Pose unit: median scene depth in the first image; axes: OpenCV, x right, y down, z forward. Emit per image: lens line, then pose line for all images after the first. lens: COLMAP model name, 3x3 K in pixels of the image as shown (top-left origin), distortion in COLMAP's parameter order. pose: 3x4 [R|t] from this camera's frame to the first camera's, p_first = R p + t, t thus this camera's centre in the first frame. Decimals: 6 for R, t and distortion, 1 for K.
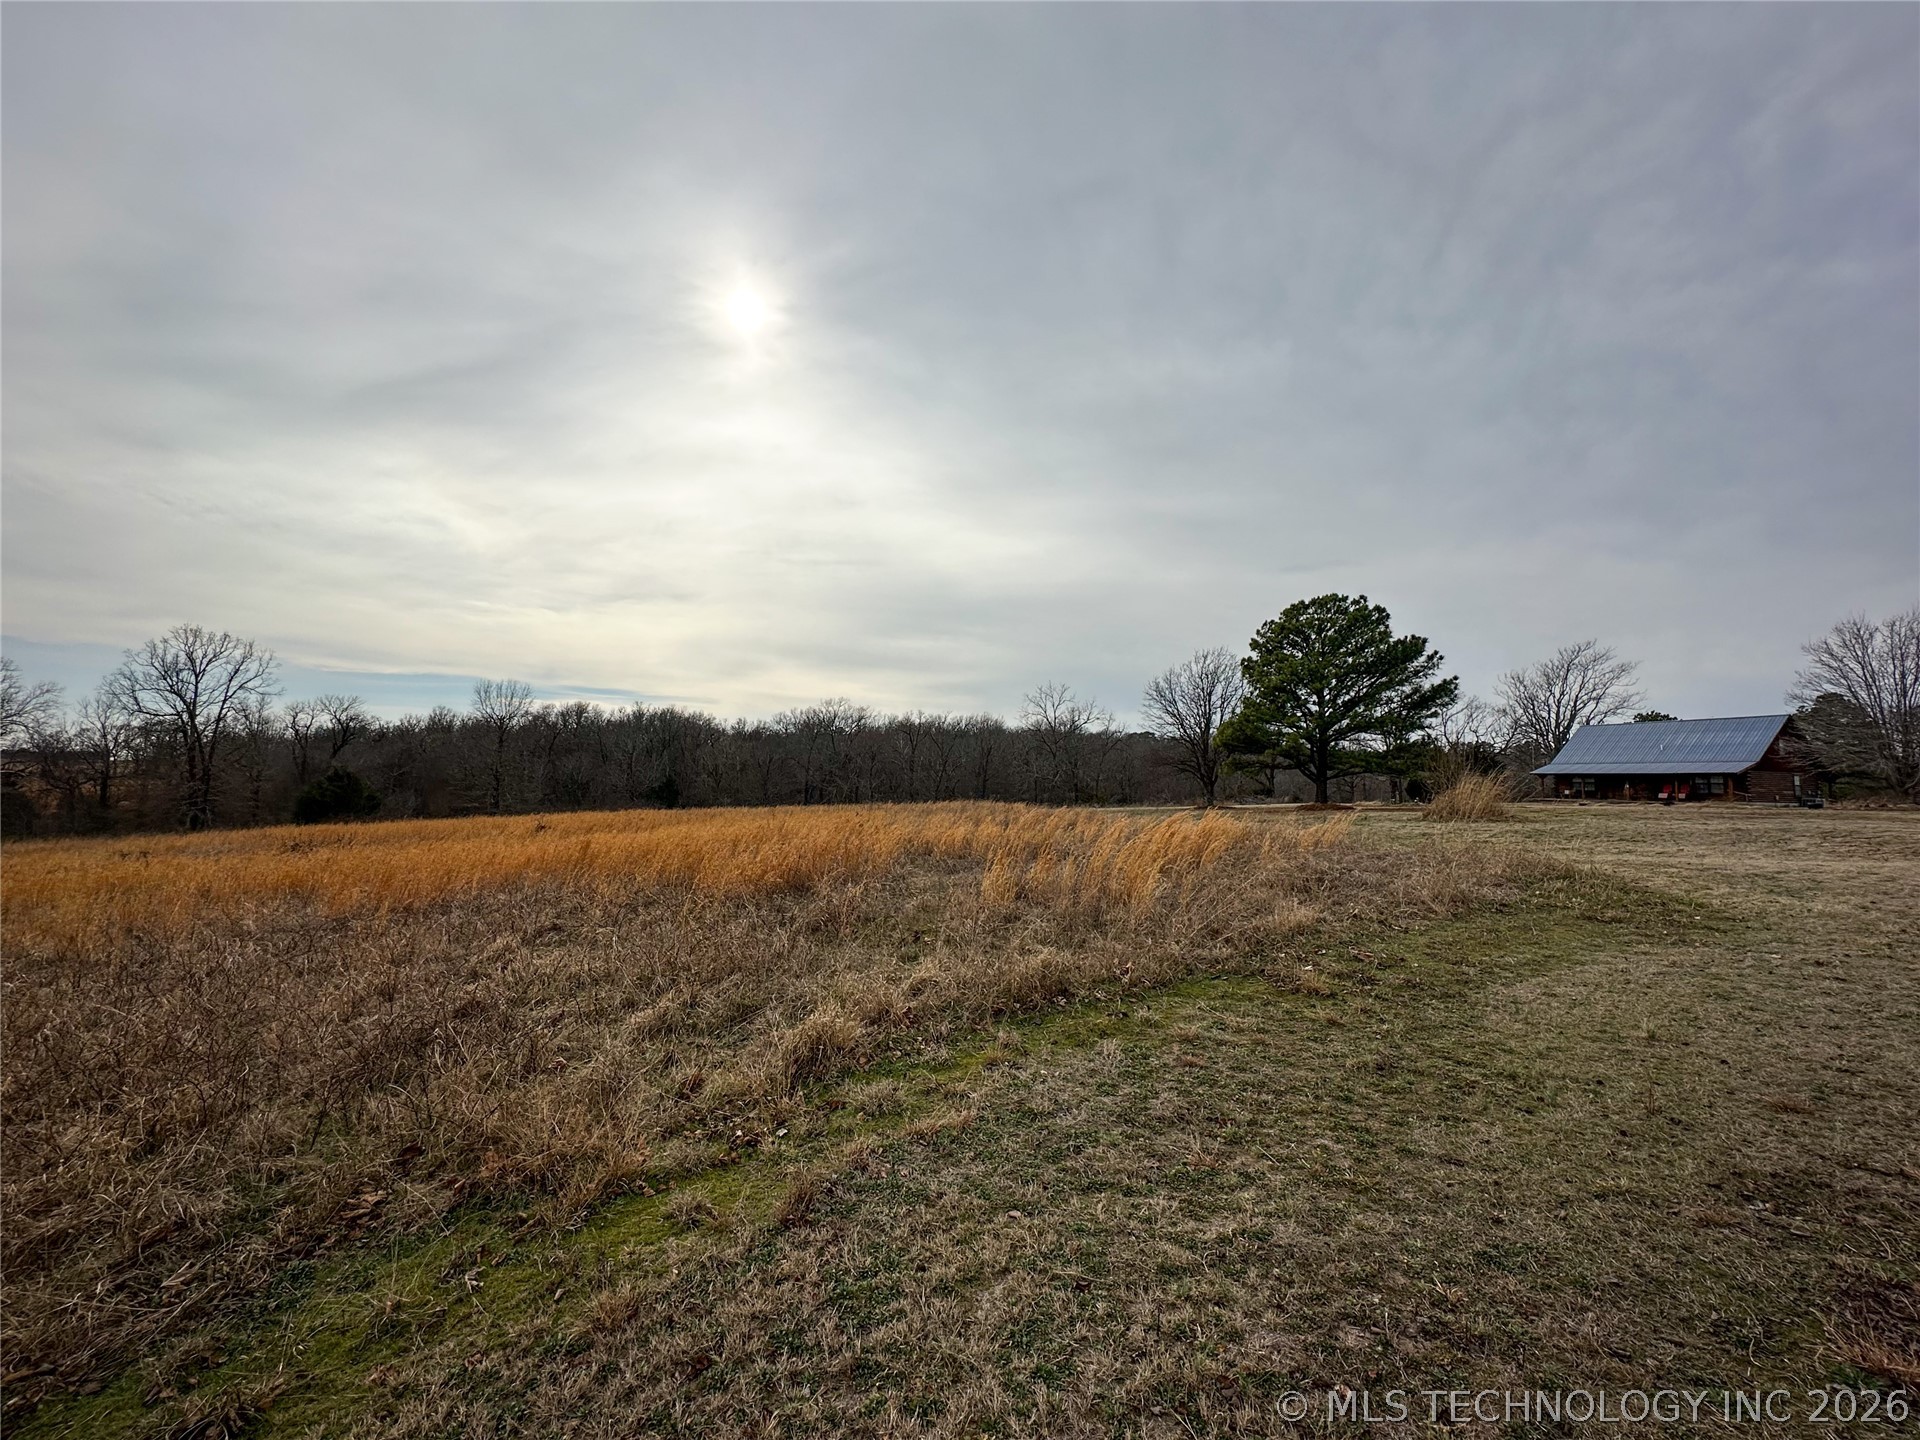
lens RADIAL K [[767.4, 0, 959.2], [0, 767.4, 717.6], [0, 0, 1]] dist [-0.001744, 0.000196]
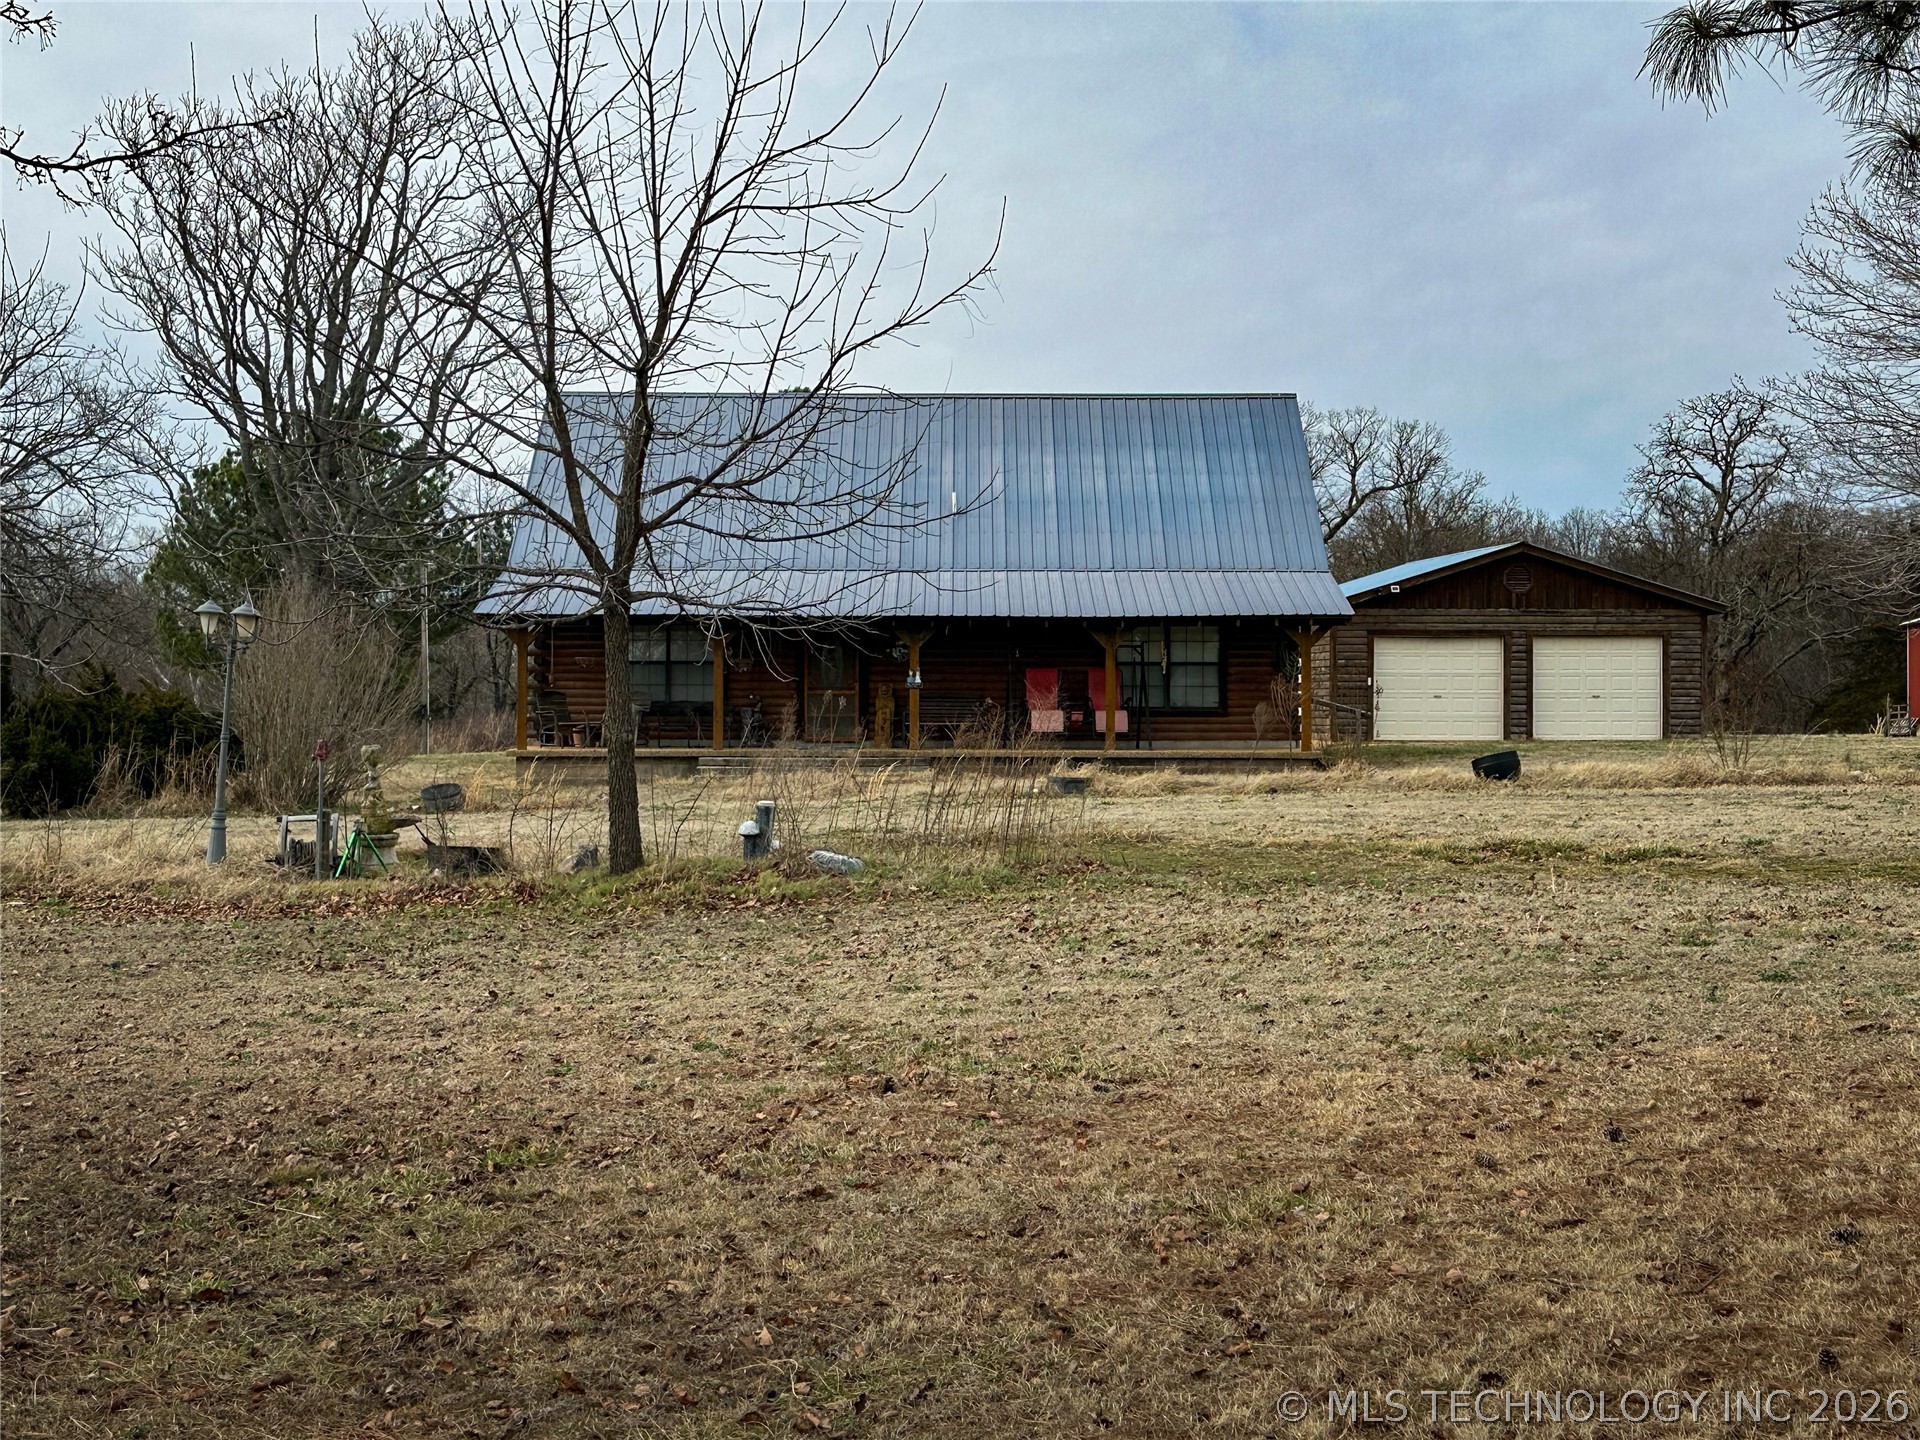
lens RADIAL K [[2443.6, 0, 961.6], [0, 2443.6, 674.6], [0, 0, 1]] dist [0.152235, 0.012609]
pose [[0.338373, -0.005767, 0.940994, 0.230980], [-0.076648, 0.996490, 0.033669, 0.059542], [-0.937885, -0.083518, 0.336743, 0.696417]]
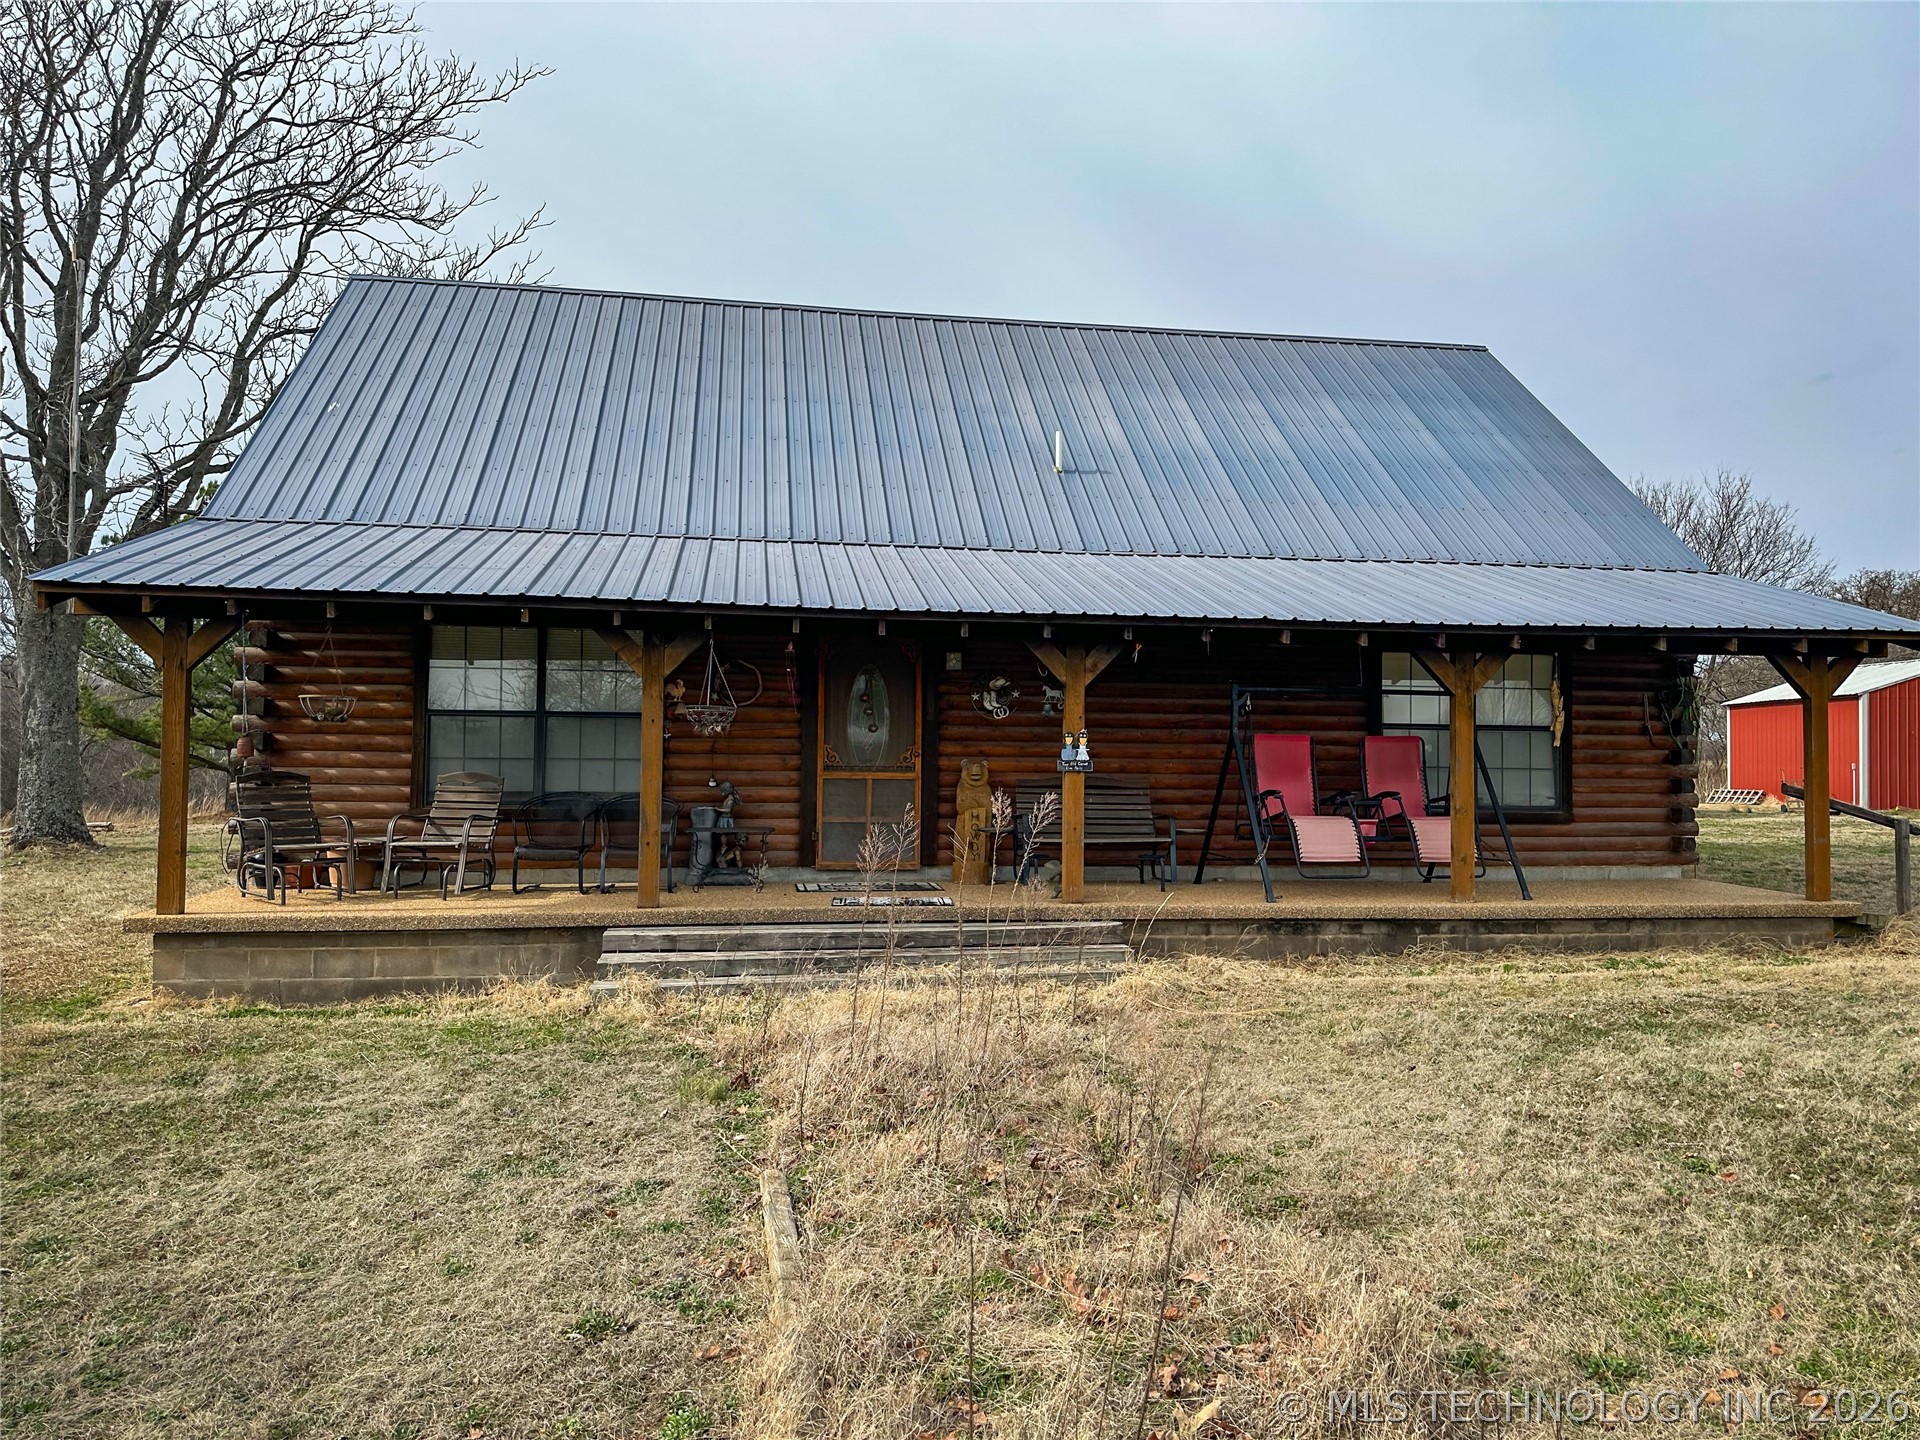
lens RADIAL K [[1342.3, 0, 972.8], [0, 1342.3, 720.3], [0, 0, 1]] dist [0.132987, -0.188050]
pose [[0.180038, 0.011916, 0.983587, 0.636091], [-0.090228, 0.995911, 0.004450, 0.078393], [-0.979513, -0.089548, 0.180377, 0.893426]]
